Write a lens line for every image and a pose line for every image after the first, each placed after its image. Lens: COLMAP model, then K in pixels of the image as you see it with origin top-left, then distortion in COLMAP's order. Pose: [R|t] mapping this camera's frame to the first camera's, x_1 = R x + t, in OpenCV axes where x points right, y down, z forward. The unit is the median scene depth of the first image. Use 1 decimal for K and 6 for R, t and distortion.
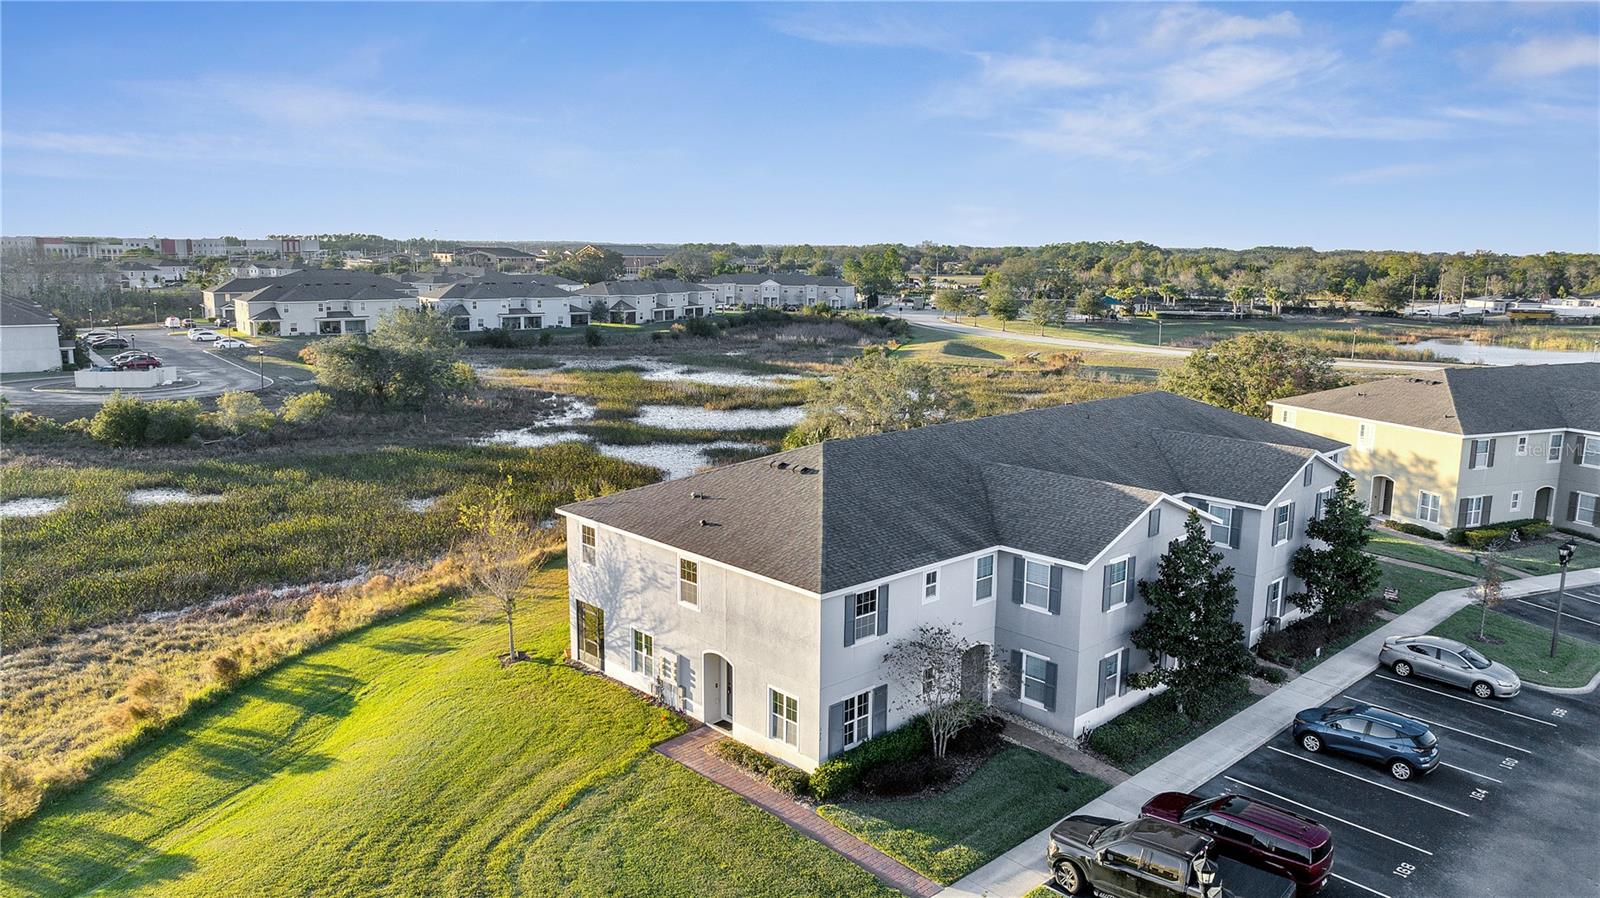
lens RADIAL K [[1128.2, 0, 800.0], [0, 1128.2, 449.0], [0, 0, 1]] dist [-0.001991, -0.000985]
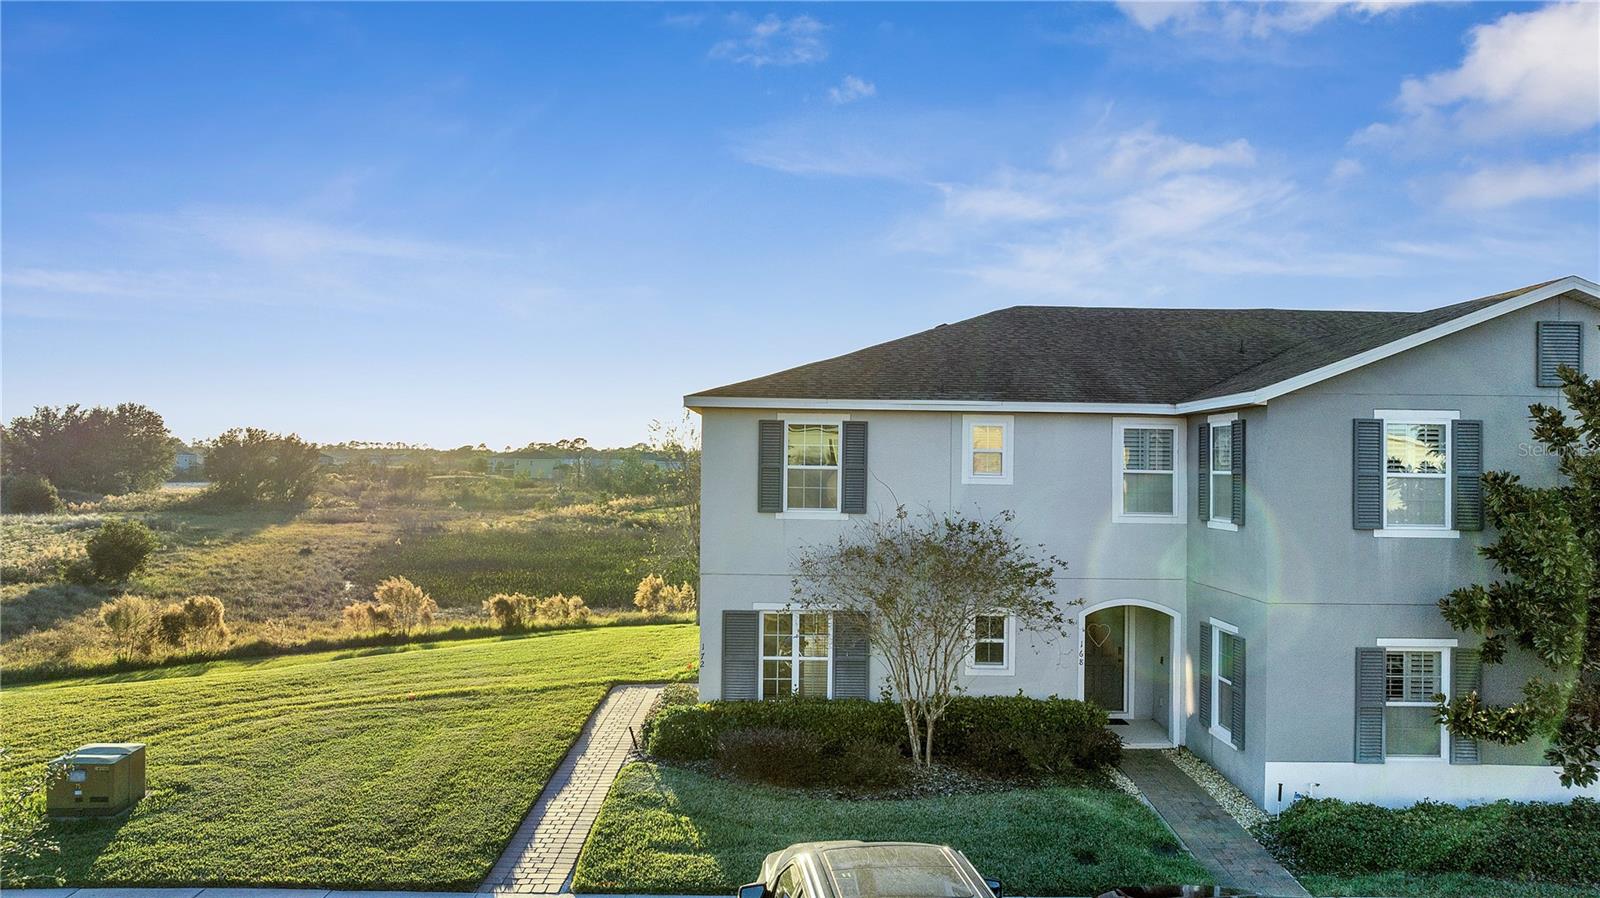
lens RADIAL K [[1128.2, 0, 800.0], [0, 1128.2, 449.0], [0, 0, 1]] dist [-0.001991, -0.000985]
pose [[0.738106, -0.004944, -0.674666, 0.396906], [-0.124144, 0.981904, -0.143013, 0.199292], [0.663165, 0.189314, 0.724136, 0.524316]]
